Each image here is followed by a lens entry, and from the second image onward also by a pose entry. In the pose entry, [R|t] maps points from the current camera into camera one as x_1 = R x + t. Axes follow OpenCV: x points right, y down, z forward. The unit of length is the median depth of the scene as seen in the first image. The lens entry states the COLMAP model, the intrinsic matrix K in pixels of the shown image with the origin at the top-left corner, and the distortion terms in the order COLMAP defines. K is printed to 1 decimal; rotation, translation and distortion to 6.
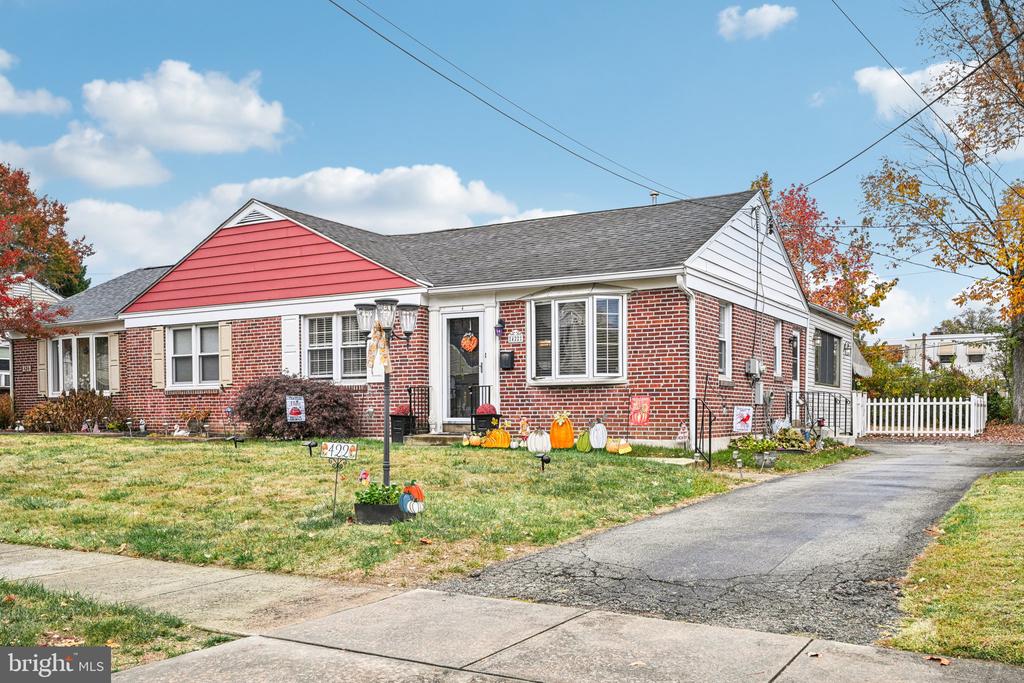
lens RADIAL K [[902.6, 0, 511.8], [0, 902.6, 435.2], [0, 0, 1]] dist [-0.007345, -0.000599]
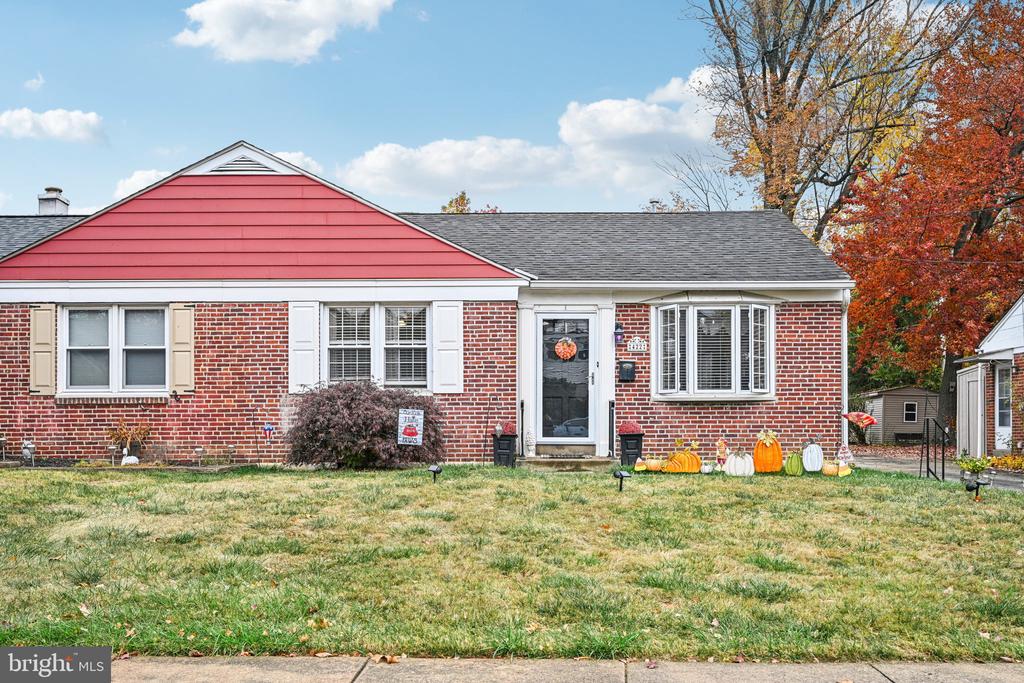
lens RADIAL K [[884.2, 0, 516.5], [0, 884.2, 408.4], [0, 0, 1]] dist [-0.002537, 0.001283]
pose [[0.872760, 0.014935, 0.487920, -0.507426], [0.009906, 0.998784, -0.048290, -0.007134], [-0.488048, 0.046979, 0.871551, 0.310411]]
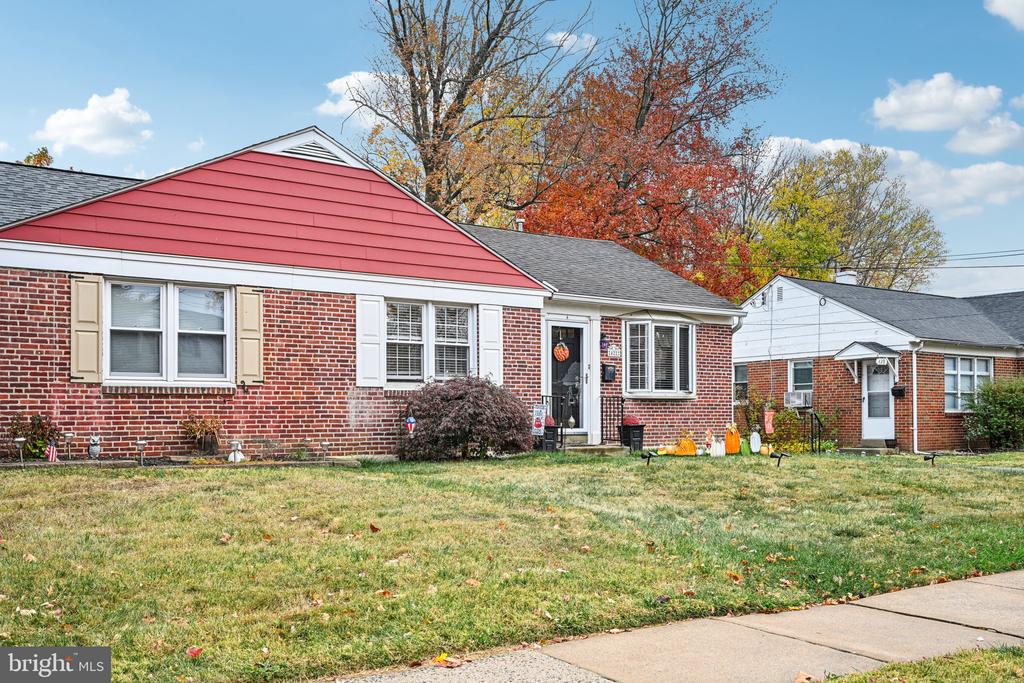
lens RADIAL K [[914.9, 0, 510.1], [0, 914.9, 386.0], [0, 0, 1]] dist [-0.002006, 0.010475]
pose [[0.445065, 0.035765, 0.894784, -0.993517], [0.023339, 0.998399, -0.051516, -0.015944], [-0.895194, 0.043812, 0.443518, 0.627621]]
